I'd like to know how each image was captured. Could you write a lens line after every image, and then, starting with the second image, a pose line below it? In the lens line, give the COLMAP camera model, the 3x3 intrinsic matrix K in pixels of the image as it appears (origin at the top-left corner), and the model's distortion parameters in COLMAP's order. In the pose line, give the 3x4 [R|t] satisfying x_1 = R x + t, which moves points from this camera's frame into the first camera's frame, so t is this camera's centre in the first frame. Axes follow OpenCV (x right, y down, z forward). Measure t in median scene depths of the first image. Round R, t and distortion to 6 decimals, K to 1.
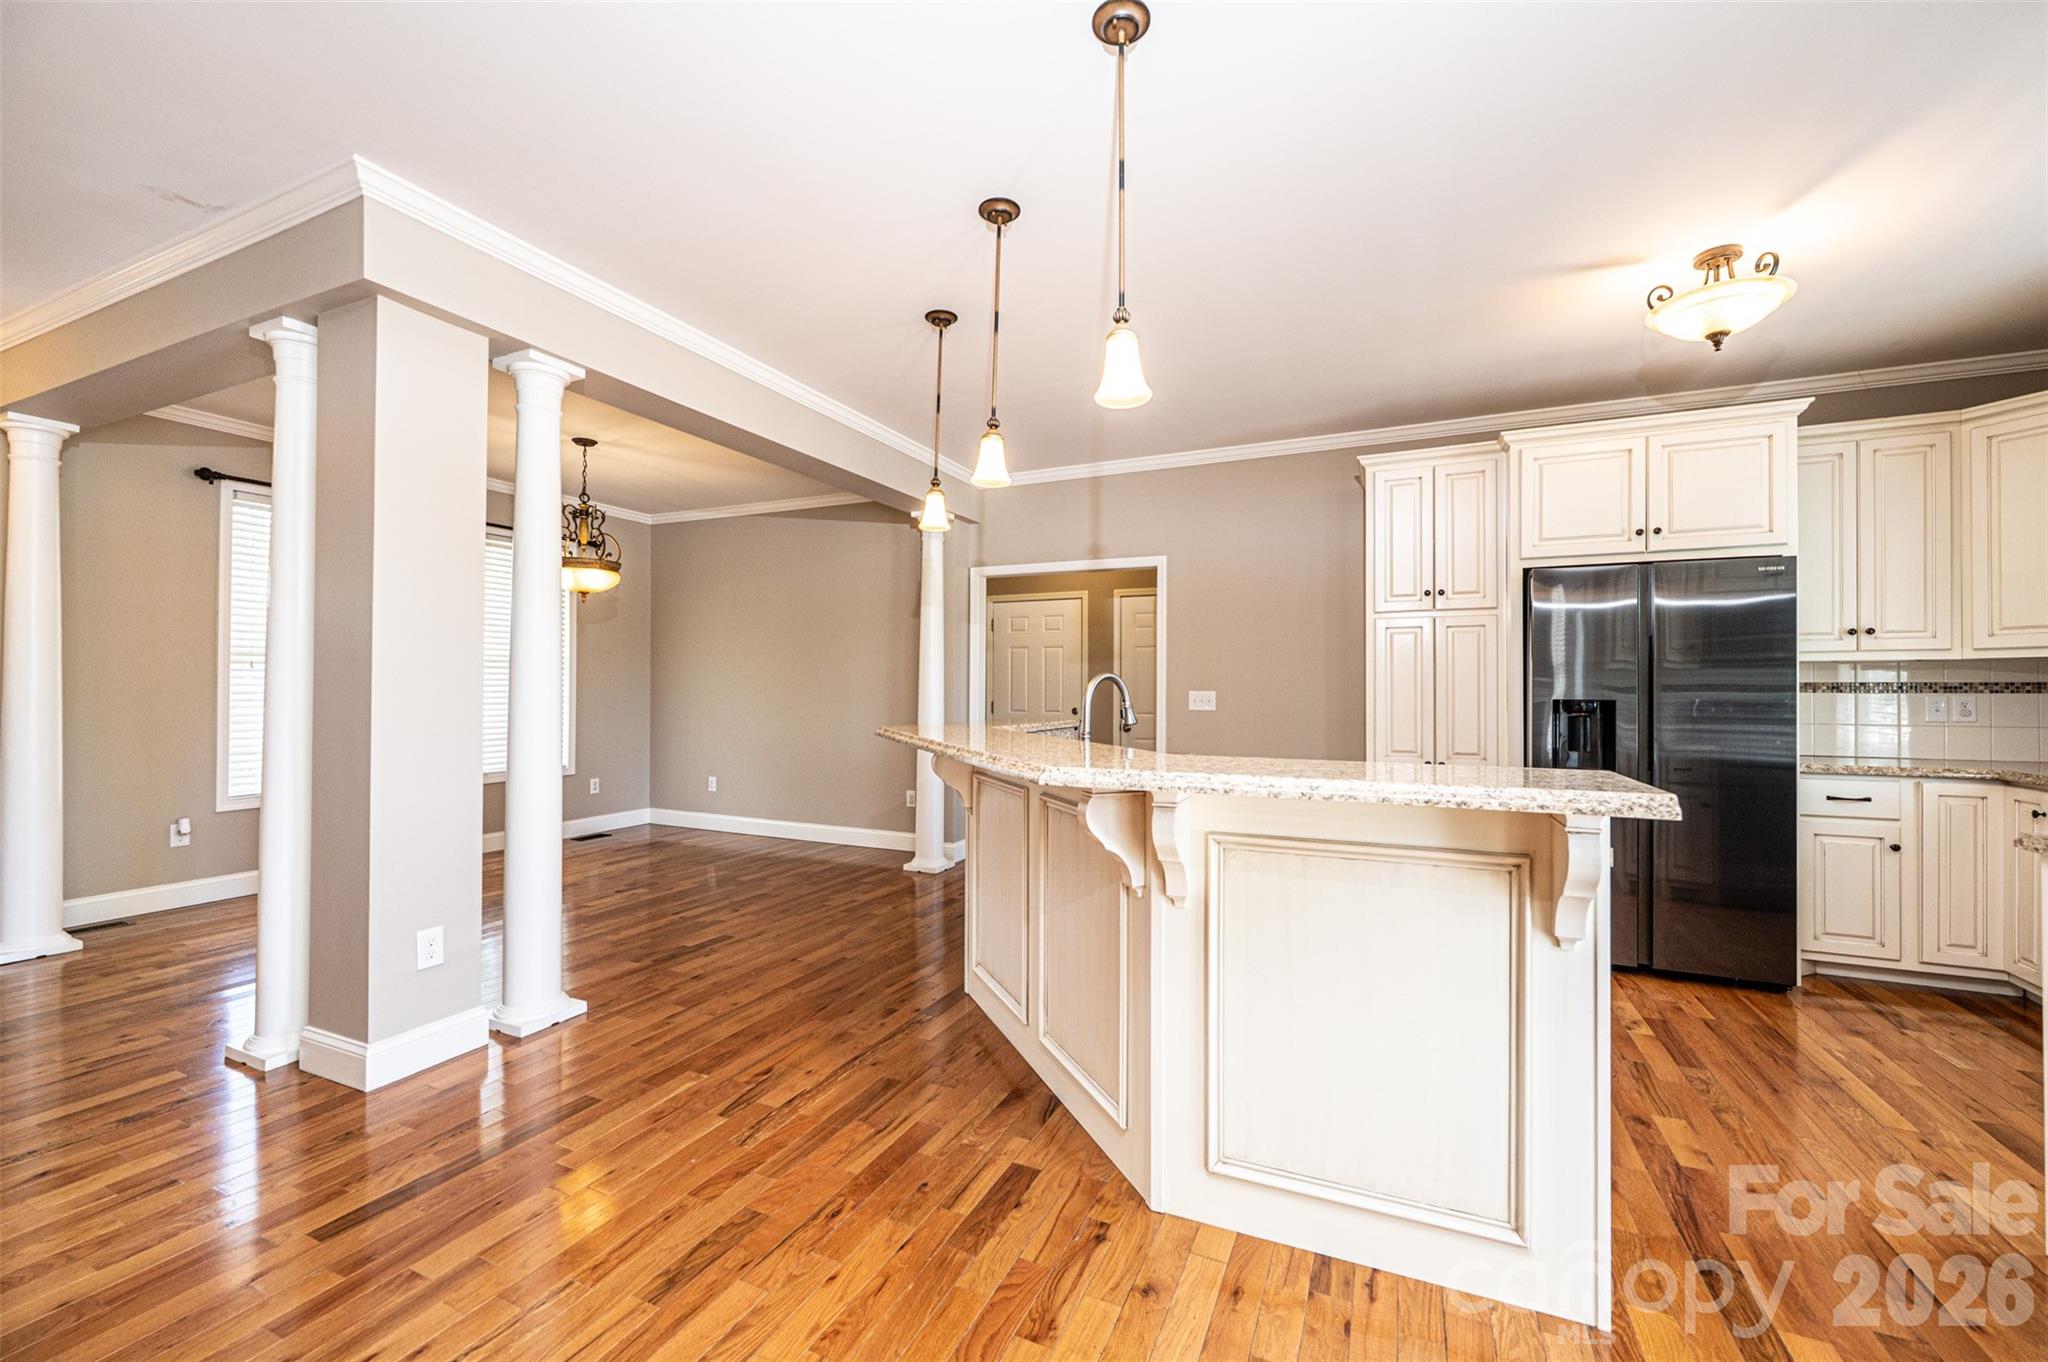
lens RADIAL K [[814.8, 0, 1027.0], [0, 814.8, 680.8], [0, 0, 1]] dist [0.002384, 0.000409]
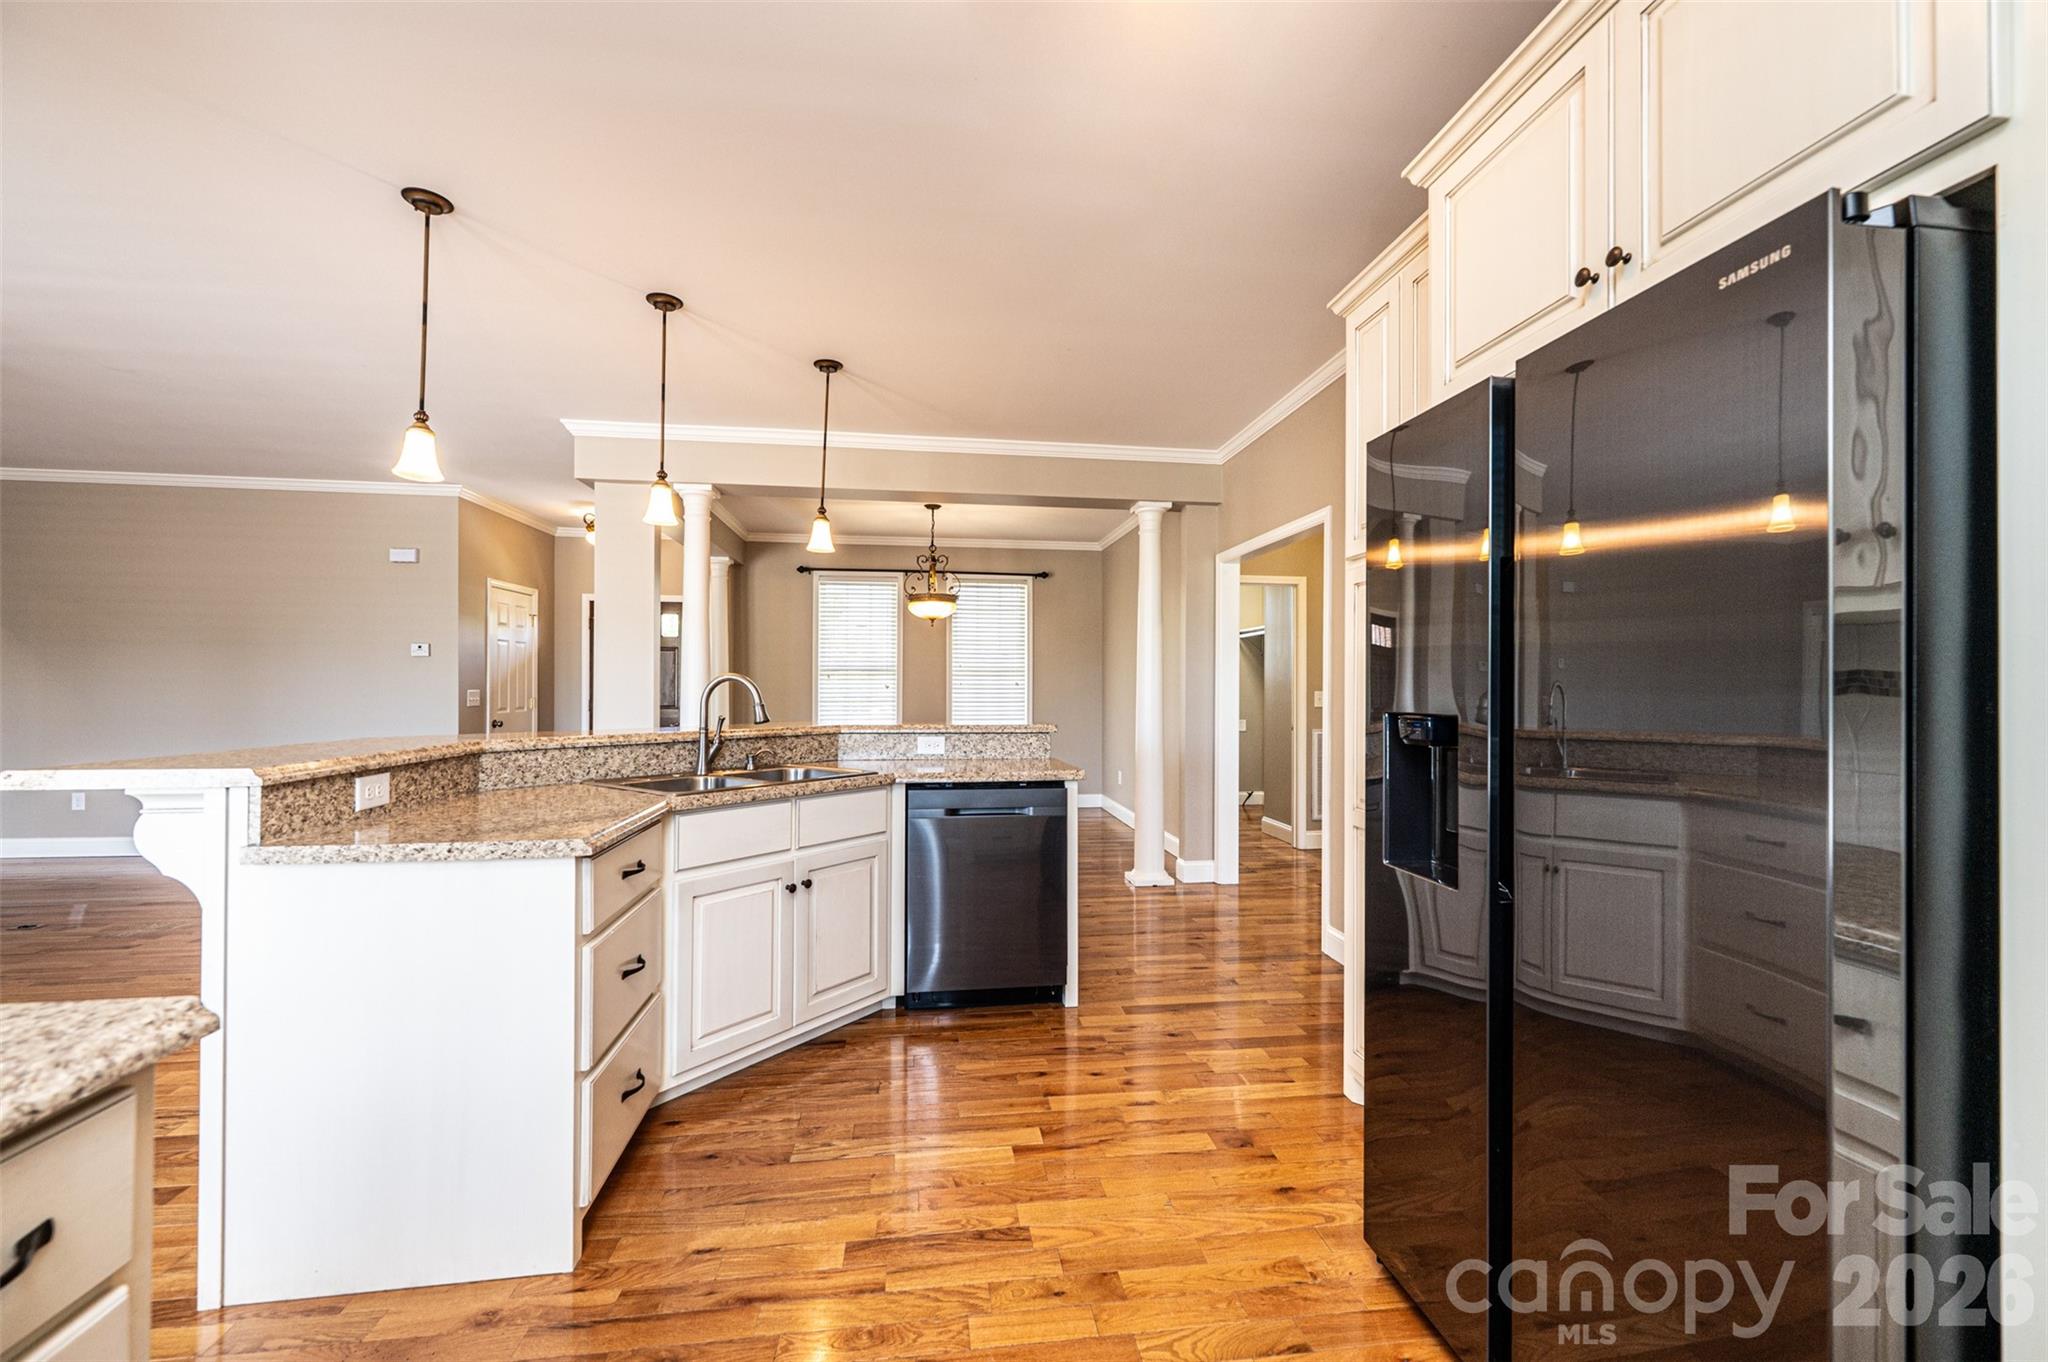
lens RADIAL K [[814.8, 0, 1029.8], [0, 814.8, 685.2], [0, 0, 1]] dist [0.002384, 0.000409]
pose [[0.536482, -0.004668, -0.843899, 0.923897], [0.003403, 0.999989, -0.003368, 0.007591], [0.843905, -0.001065, 0.536492, 0.568625]]
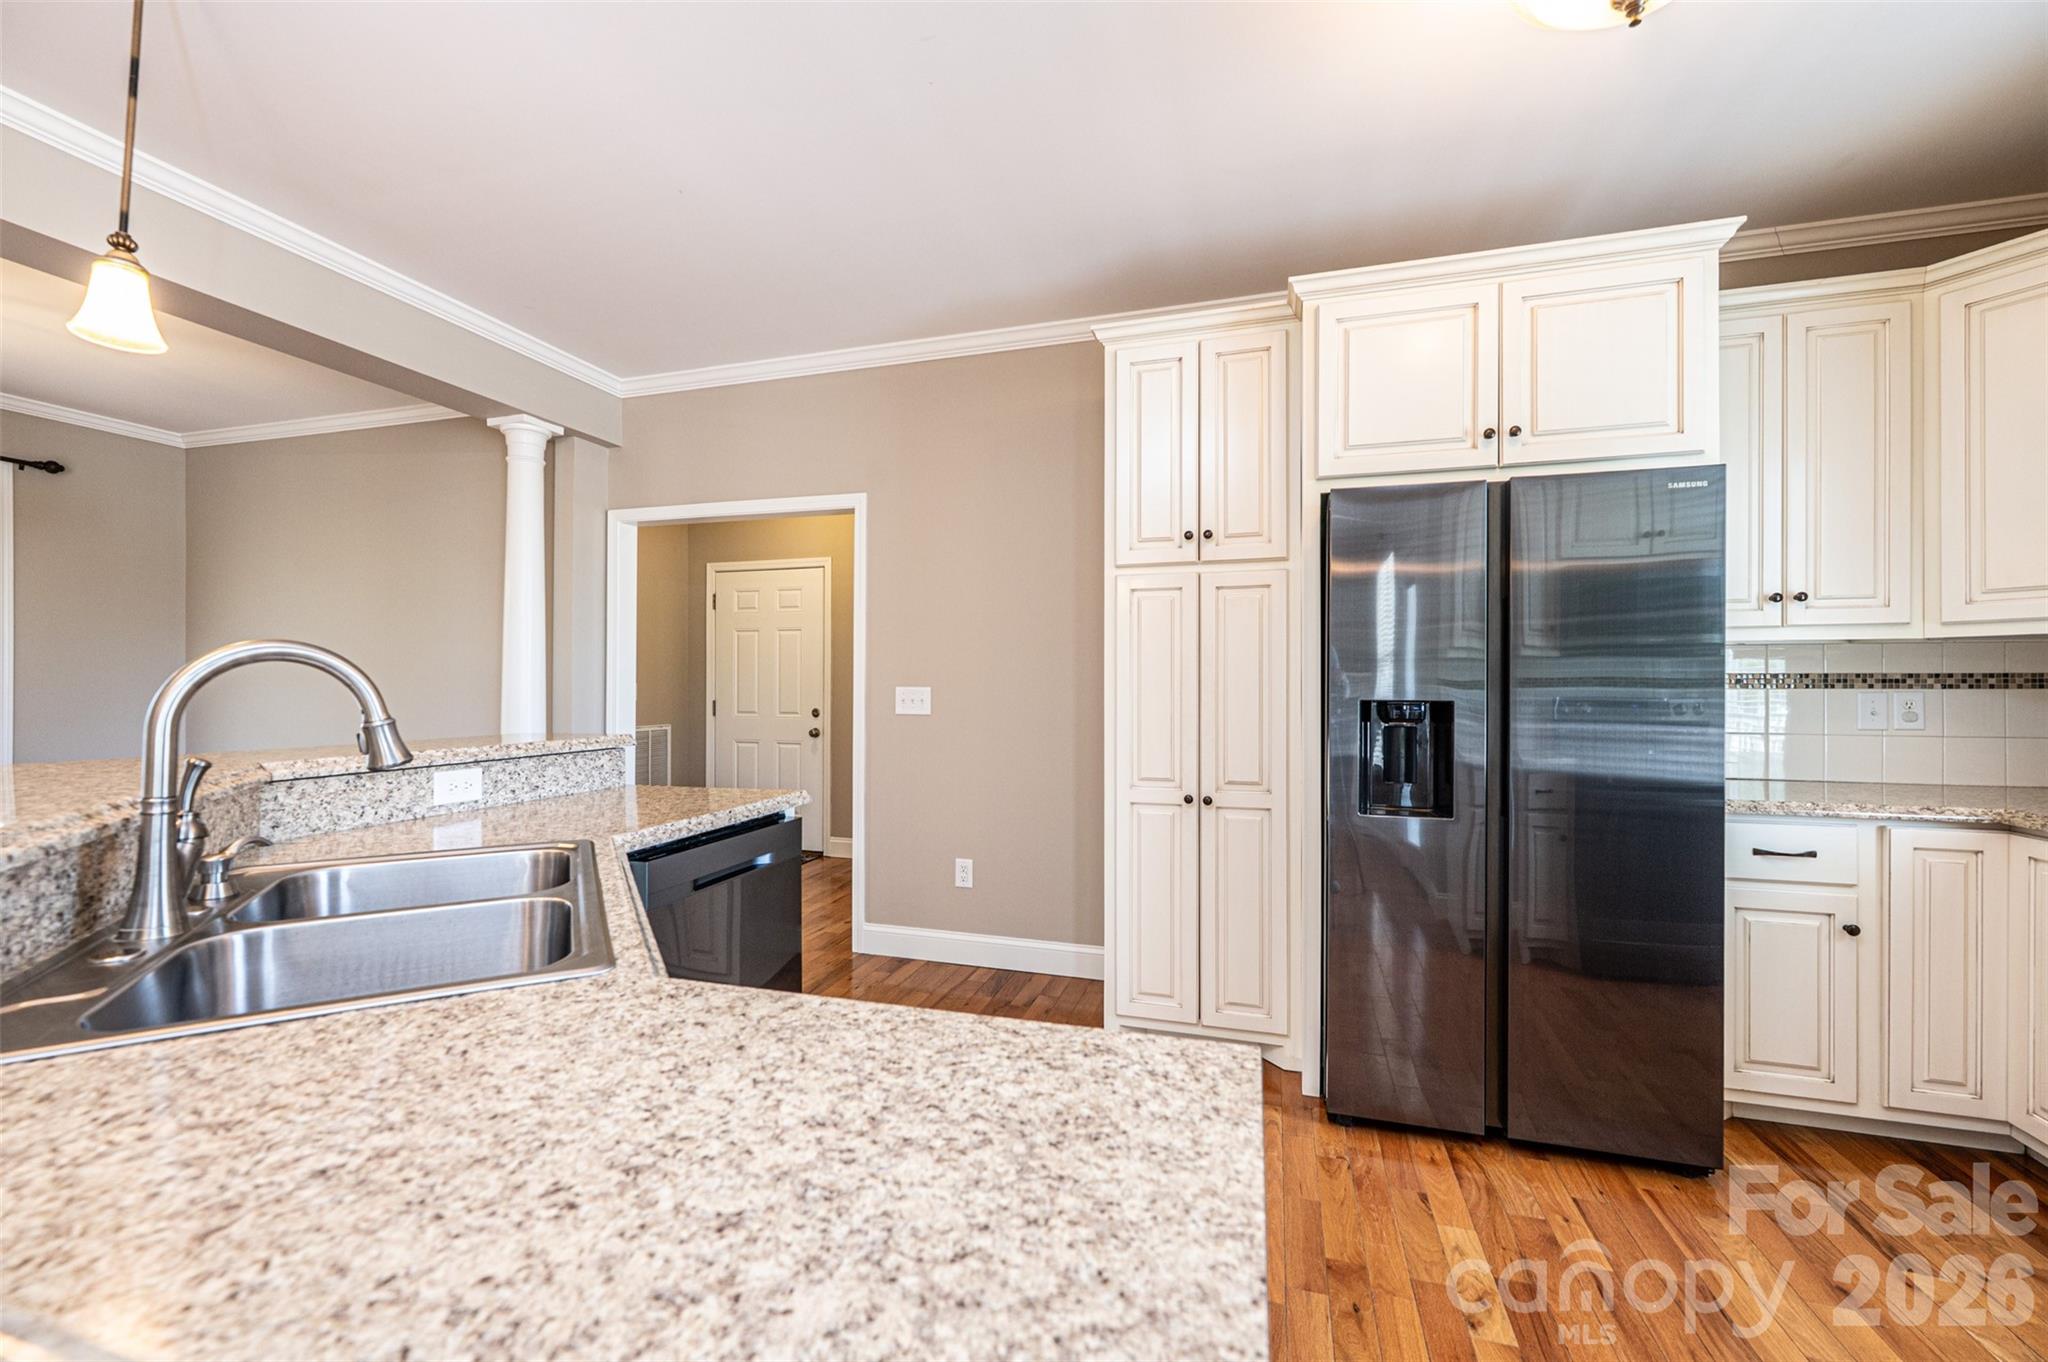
lens RADIAL K [[814.8, 0, 1027.0], [0, 814.8, 680.8], [0, 0, 1]] dist [0.002384, 0.000409]
pose [[0.990456, -0.000435, 0.137829, 0.302829], [-0.000255, 0.999988, 0.004990, 0.005019], [-0.137829, -0.004978, 0.990443, 0.414269]]
